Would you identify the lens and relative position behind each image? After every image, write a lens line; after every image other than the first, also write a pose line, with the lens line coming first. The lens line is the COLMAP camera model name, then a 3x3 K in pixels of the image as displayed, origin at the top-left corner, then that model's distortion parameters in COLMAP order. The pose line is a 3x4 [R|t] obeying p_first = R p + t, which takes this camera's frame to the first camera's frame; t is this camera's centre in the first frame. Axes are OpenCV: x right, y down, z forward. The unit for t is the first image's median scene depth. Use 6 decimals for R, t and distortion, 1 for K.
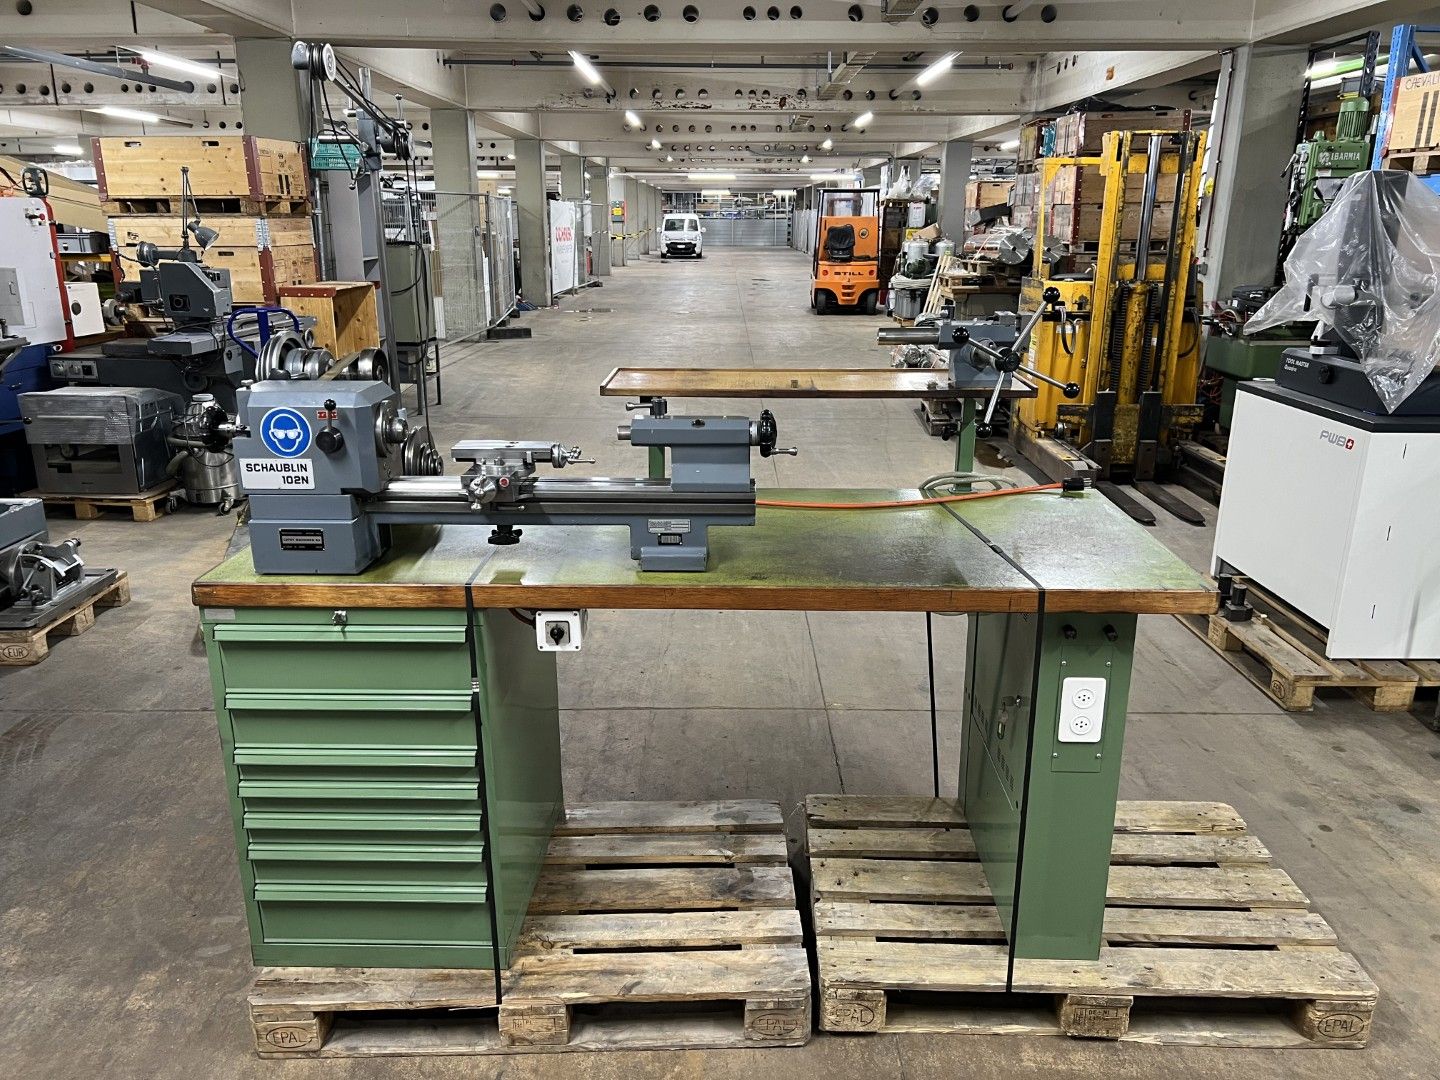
lens RADIAL K [[1087.8, 0, 721.1], [0, 1087.8, 547.3], [0, 0, 1]] dist [0.032690, -0.045860]
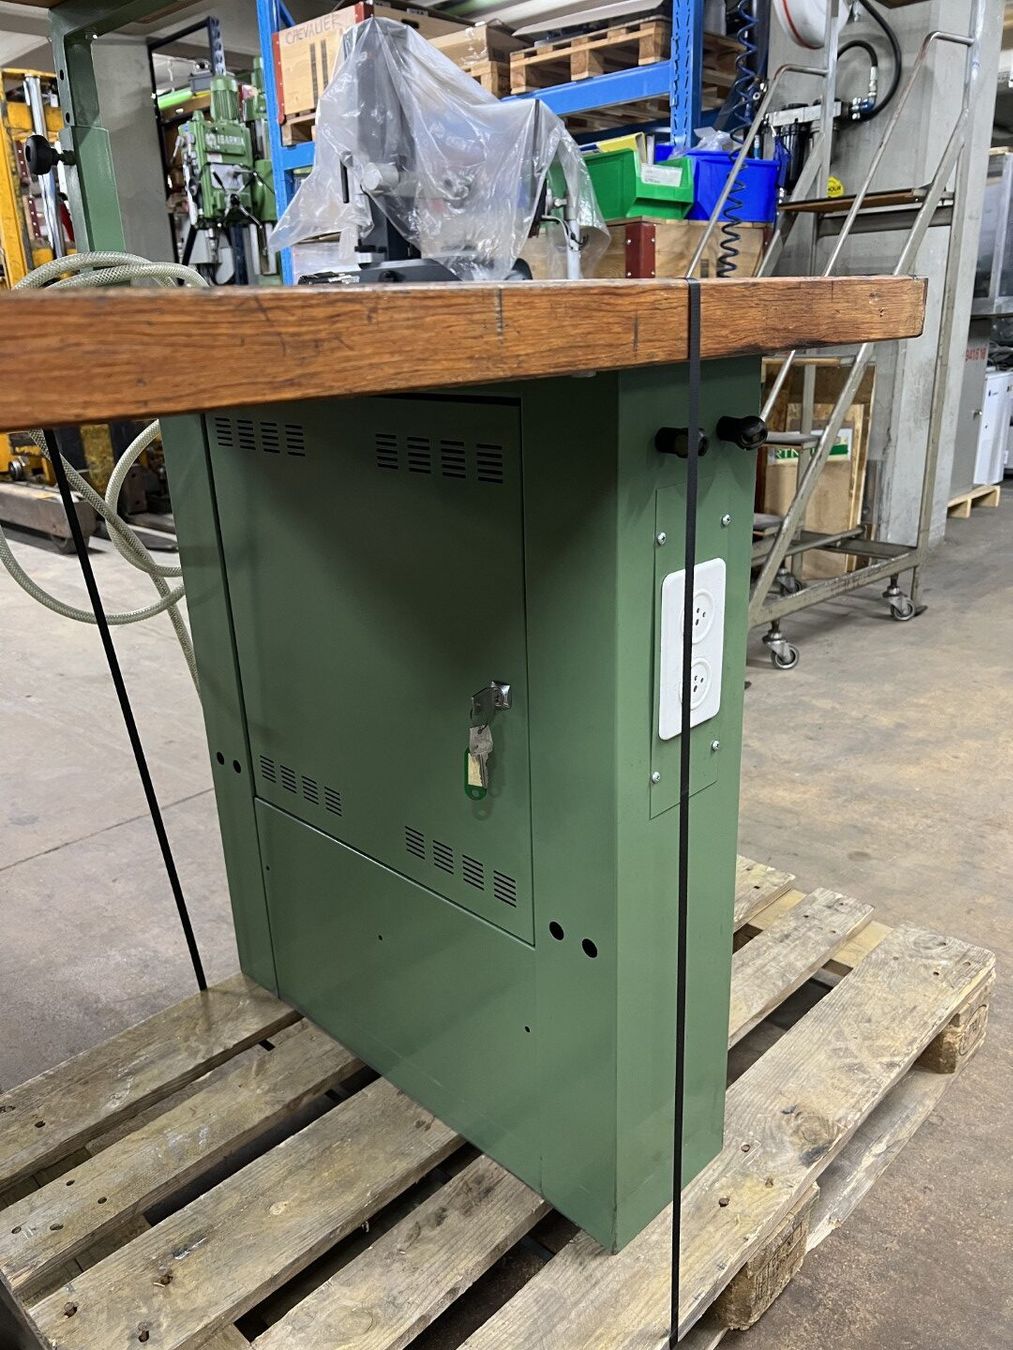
lens RADIAL K [[1019.8, 0, 501.5], [0, 1019.8, 686.2], [0, 0, 1]] dist [0.032690, -0.045860]
pose [[0.682114, -0.274030, 0.677959, 0.005404], [0.250032, 0.958650, 0.135920, 0.028307], [-0.687172, 0.076799, 0.722425, 0.237210]]
